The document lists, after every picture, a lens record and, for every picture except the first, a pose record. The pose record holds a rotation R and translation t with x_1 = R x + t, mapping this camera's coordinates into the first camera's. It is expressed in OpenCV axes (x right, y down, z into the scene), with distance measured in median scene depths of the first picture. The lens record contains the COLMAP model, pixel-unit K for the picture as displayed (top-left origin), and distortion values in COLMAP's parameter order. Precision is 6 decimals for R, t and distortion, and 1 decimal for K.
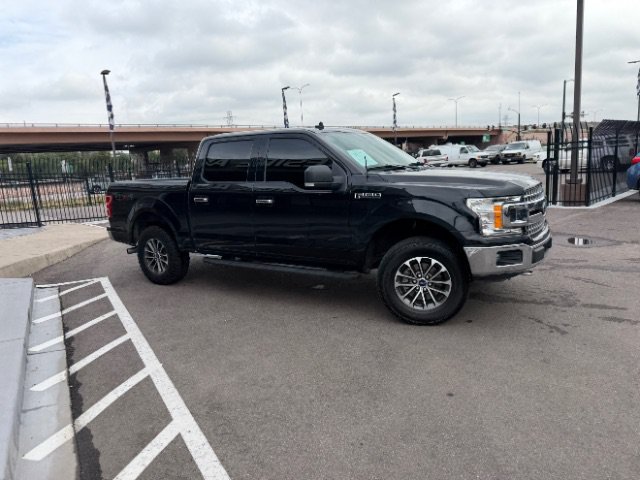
lens RADIAL K [[451.2, 0, 318.9], [0, 451.2, 244.9], [0, 0, 1]] dist [0.032996, -0.046357]
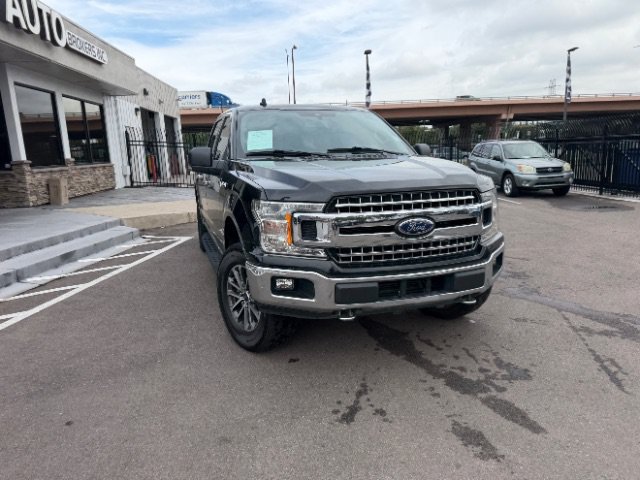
lens RADIAL K [[451.2, 0, 317.0], [0, 451.2, 237.3], [0, 0, 1]] dist [0.032996, -0.046357]
pose [[0.786636, 0.148284, -0.599346, 0.652110], [-0.125177, 0.988874, 0.080362, -0.084490], [0.604594, 0.011809, 0.796446, 0.347964]]
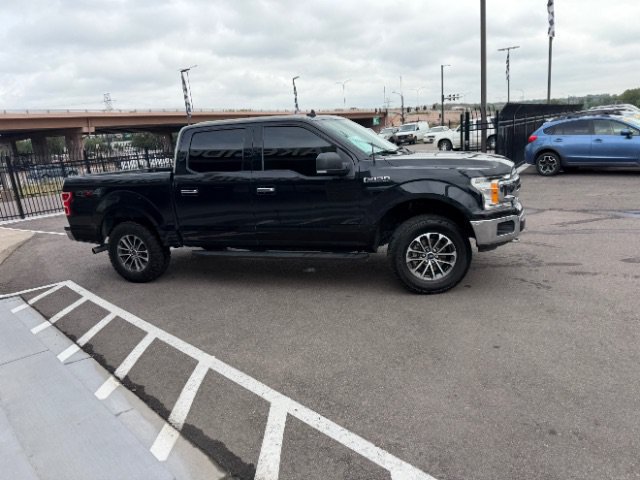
lens RADIAL K [[451.2, 0, 319.3], [0, 451.2, 245.8], [0, 0, 1]] dist [0.032996, -0.046357]
pose [[0.972228, -0.076637, 0.221132, -0.228669], [0.068502, 0.996670, 0.044237, -0.007351], [-0.223786, -0.027860, 0.974240, -0.017270]]
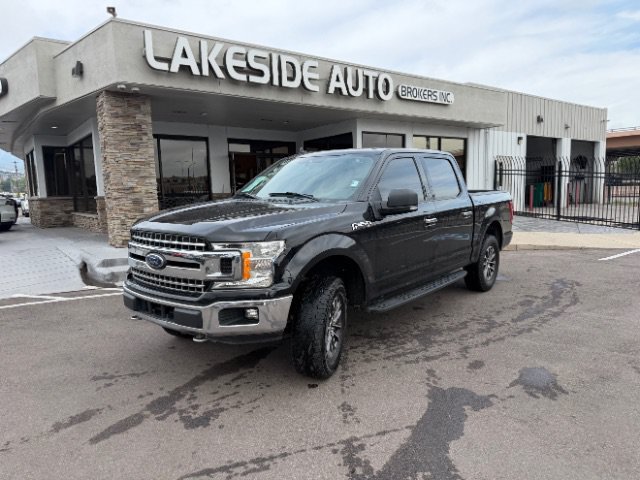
lens RADIAL K [[451.2, 0, 322.8], [0, 451.2, 241.7], [0, 0, 1]] dist [0.032996, -0.046357]
pose [[-0.095066, 0.178509, -0.979335, 1.056179], [-0.153712, 0.969359, 0.191612, -0.264552], [0.983532, 0.168751, -0.064714, 1.132936]]
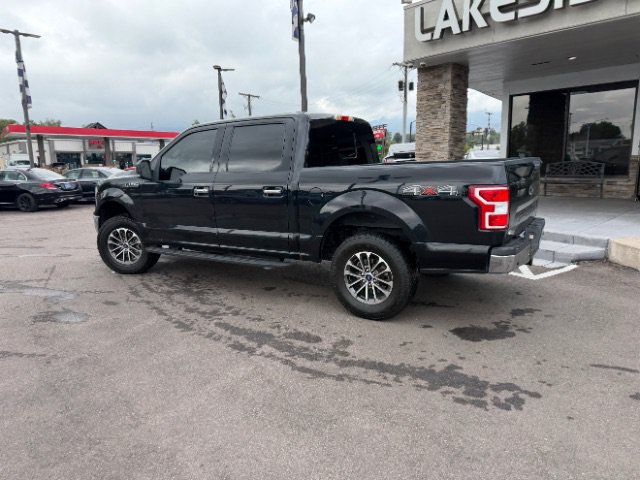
lens RADIAL K [[451.2, 0, 321.5], [0, 451.2, 243.8], [0, 0, 1]] dist [0.032996, -0.046357]
pose [[-0.996743, 0.080643, 0.000025, -0.148663], [0.075470, 0.932696, 0.352680, -0.381426], [0.028417, 0.351533, -0.935744, 2.254186]]
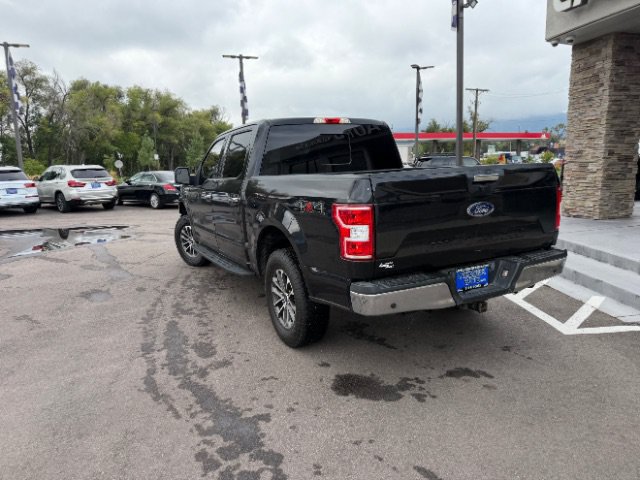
lens RADIAL K [[451.2, 0, 317.4], [0, 451.2, 243.8], [0, 0, 1]] dist [0.032996, -0.046357]
pose [[-0.870318, 0.000776, 0.492489, -0.637710], [0.166407, 0.941648, 0.292588, -0.322588], [-0.463524, 0.336598, -0.819663, 2.067810]]
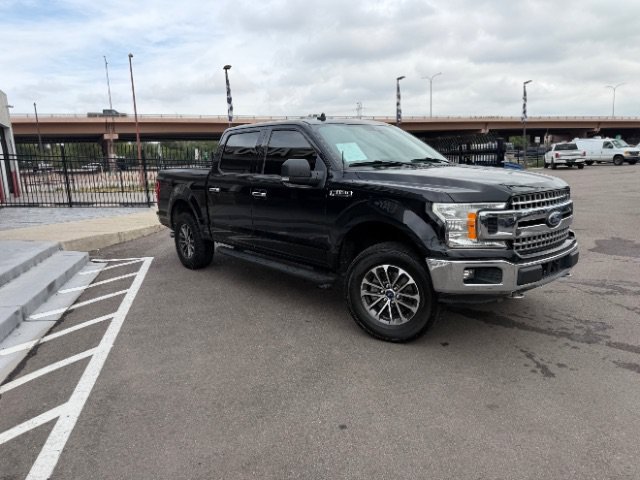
lens RADIAL K [[451.2, 0, 317.5], [0, 451.2, 237.3], [0, 0, 1]] dist [0.032996, -0.046357]
pose [[0.959991, 0.071891, -0.270647, 0.263647], [-0.071059, 0.997389, 0.012887, -0.023522], [0.270866, 0.006861, 0.962593, 0.085726]]
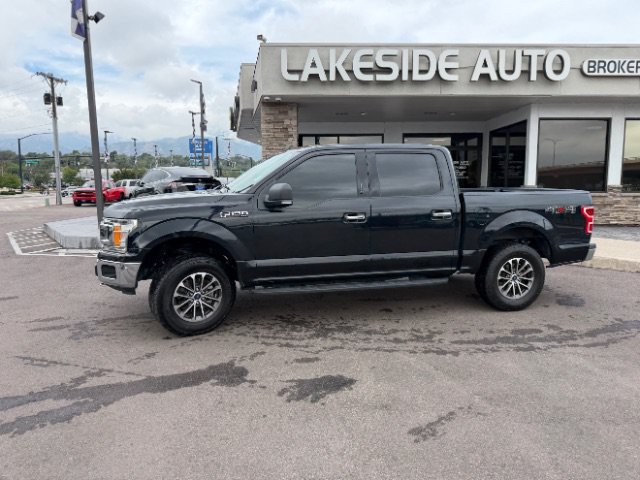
lens RADIAL K [[451.2, 0, 316.8], [0, 451.2, 234.7], [0, 0, 1]] dist [0.032996, -0.046357]
pose [[-0.670784, 0.140630, -0.728198, 0.835165], [-0.097696, 0.956547, 0.274722, -0.373893], [0.735190, 0.255421, -0.627897, 1.817973]]
